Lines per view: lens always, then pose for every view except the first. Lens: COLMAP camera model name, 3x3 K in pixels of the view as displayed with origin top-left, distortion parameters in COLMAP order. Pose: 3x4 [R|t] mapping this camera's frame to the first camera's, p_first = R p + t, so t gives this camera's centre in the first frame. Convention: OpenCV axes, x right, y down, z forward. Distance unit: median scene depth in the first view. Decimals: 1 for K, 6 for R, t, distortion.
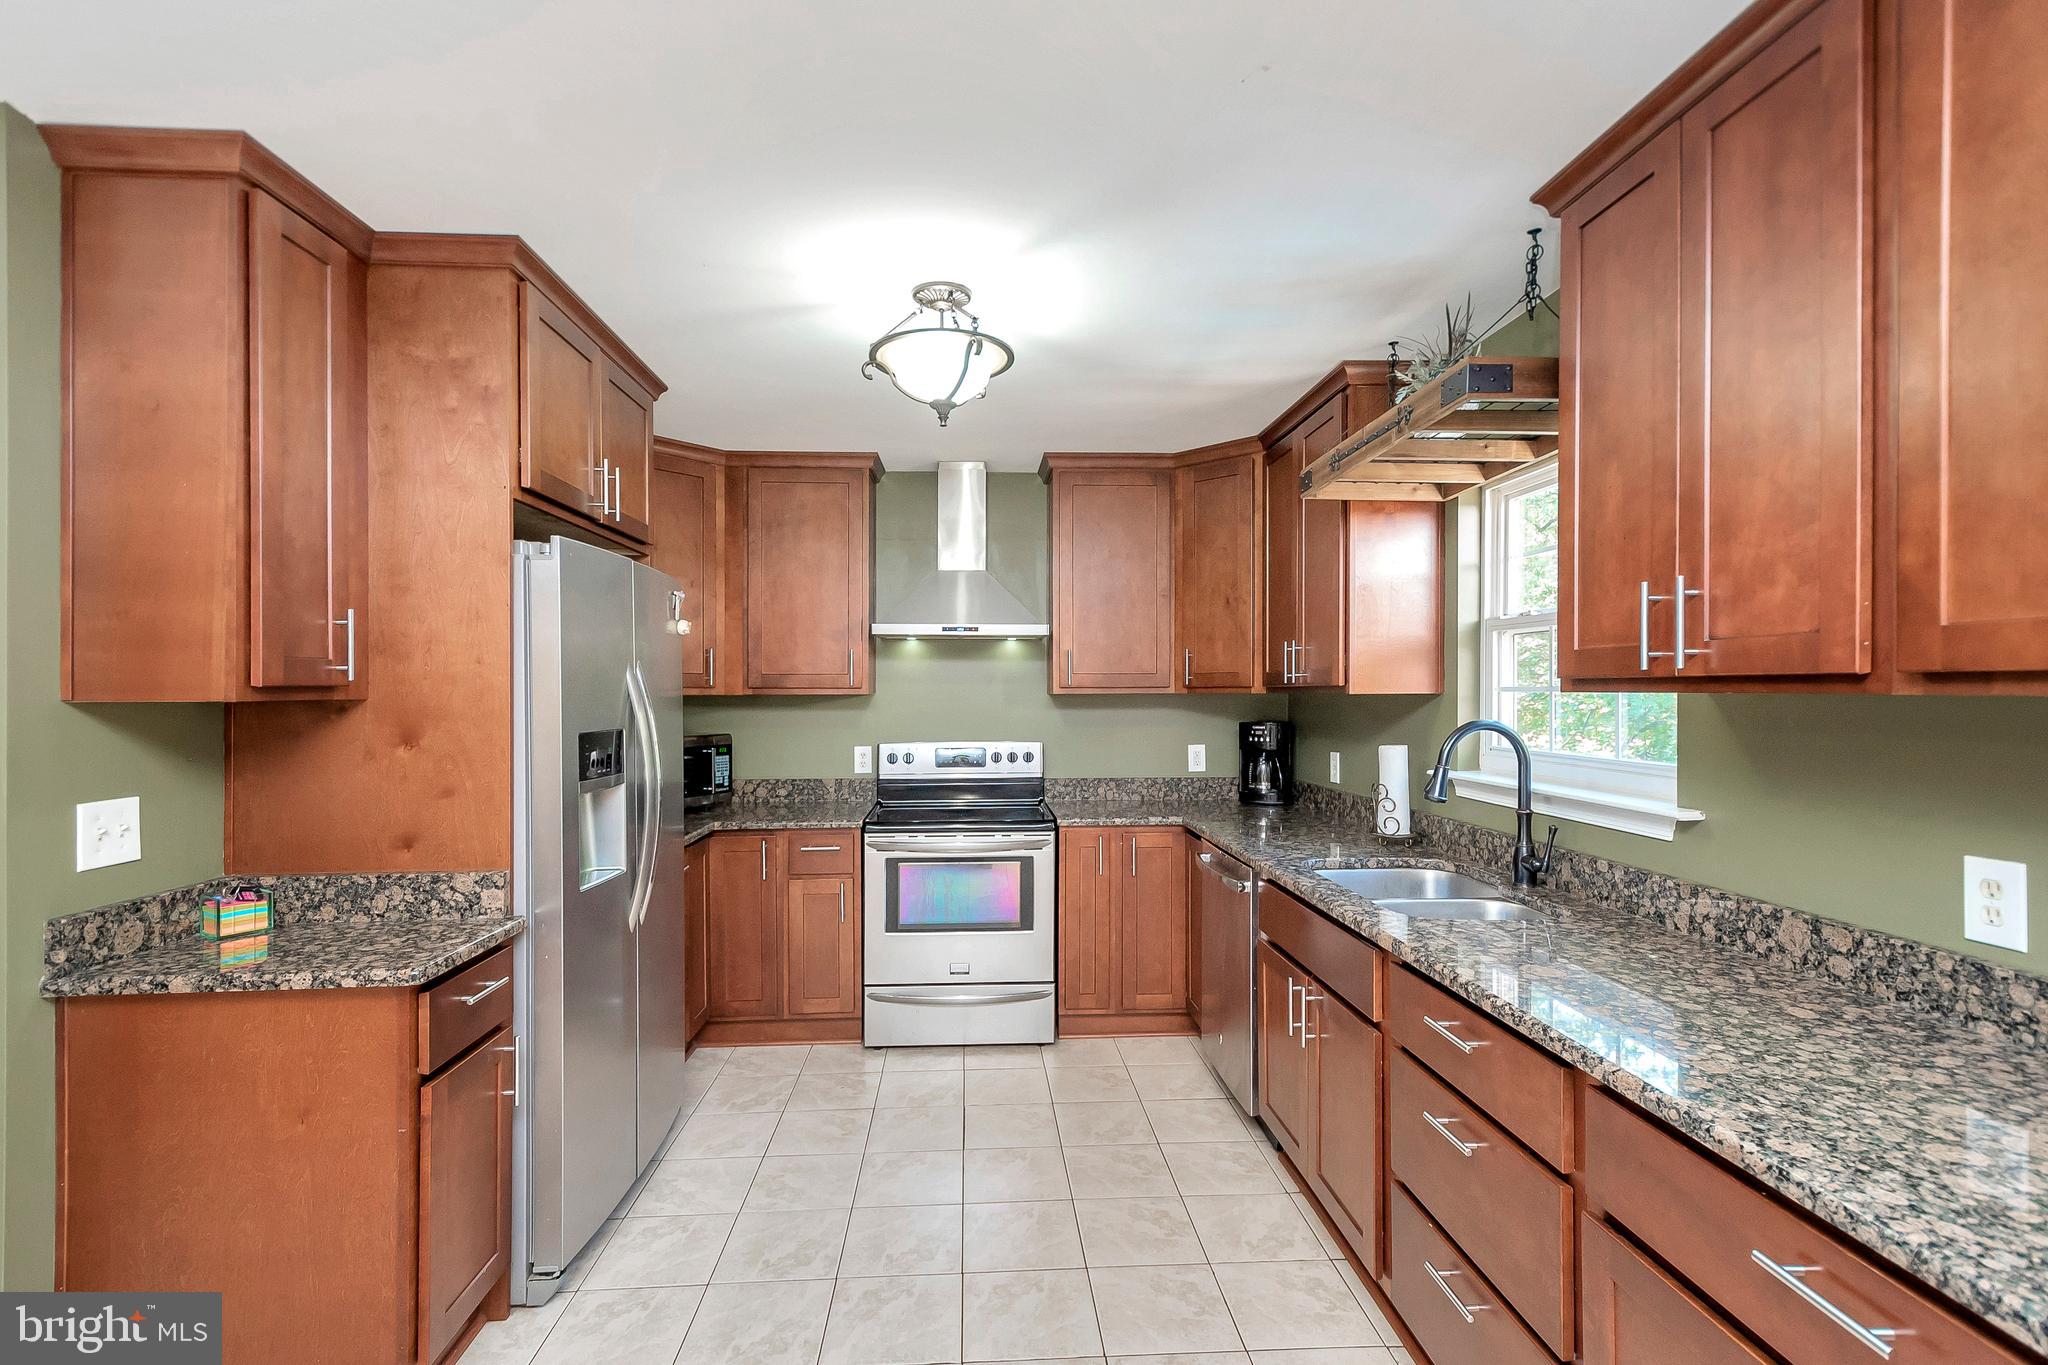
lens RADIAL K [[932.0, 0, 1015.1], [0, 932.0, 686.1], [0, 0, 1]] dist [0.021358, -0.006794]
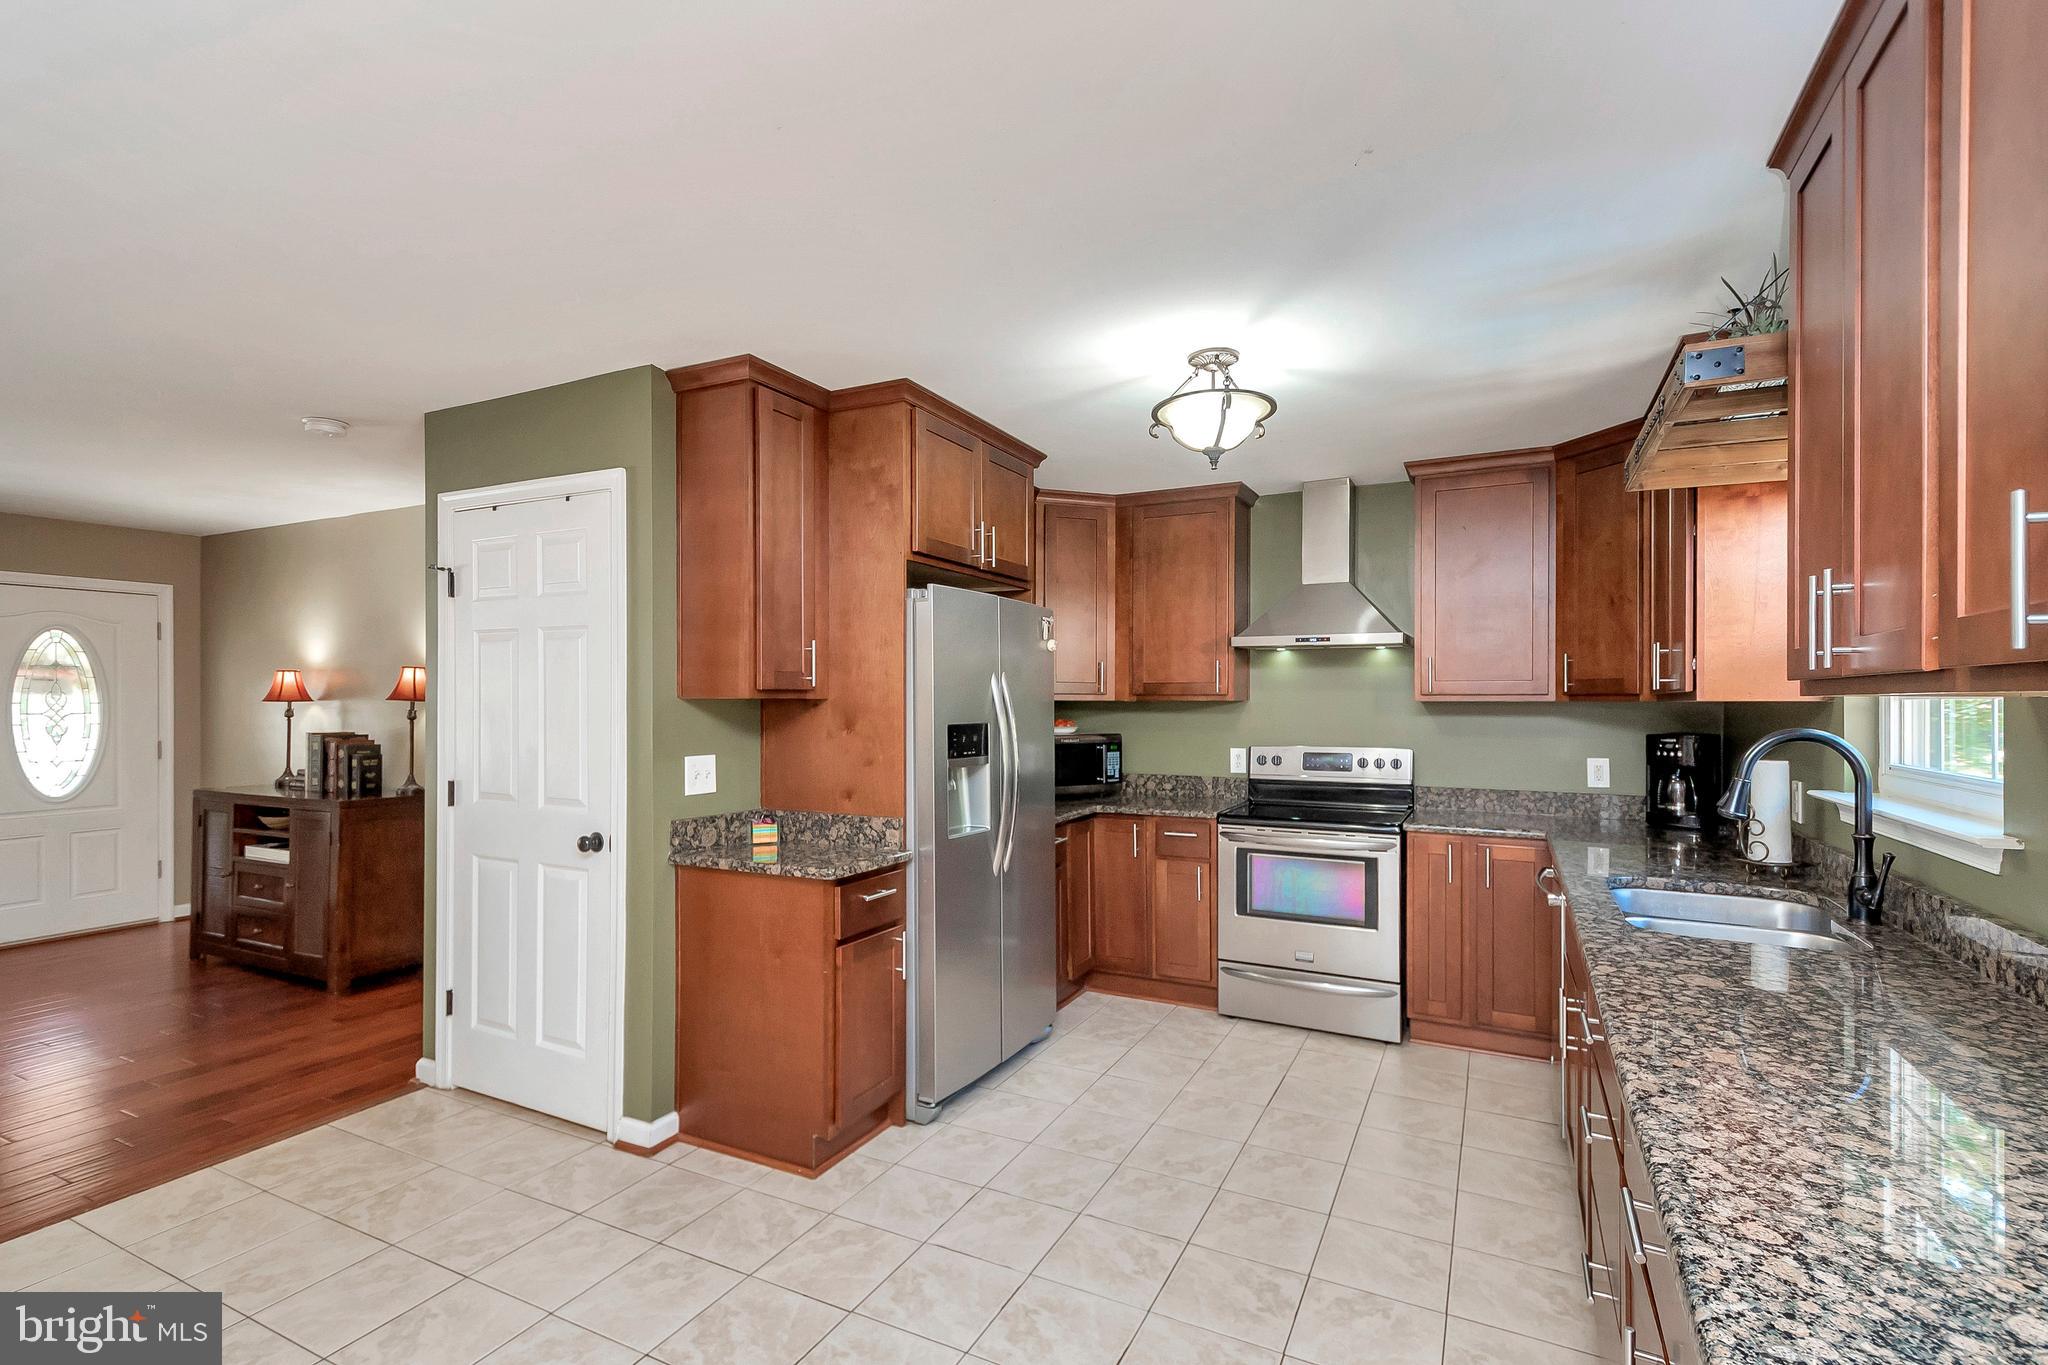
lens RADIAL K [[932.0, 0, 1035.2], [0, 932.0, 704.2], [0, 0, 1]] dist [0.021358, -0.006794]
pose [[0.870133, 0.007648, -0.492758, 0.256658], [-0.003995, 0.999956, 0.008466, 0.006305], [0.492801, -0.005398, 0.870125, -0.111307]]
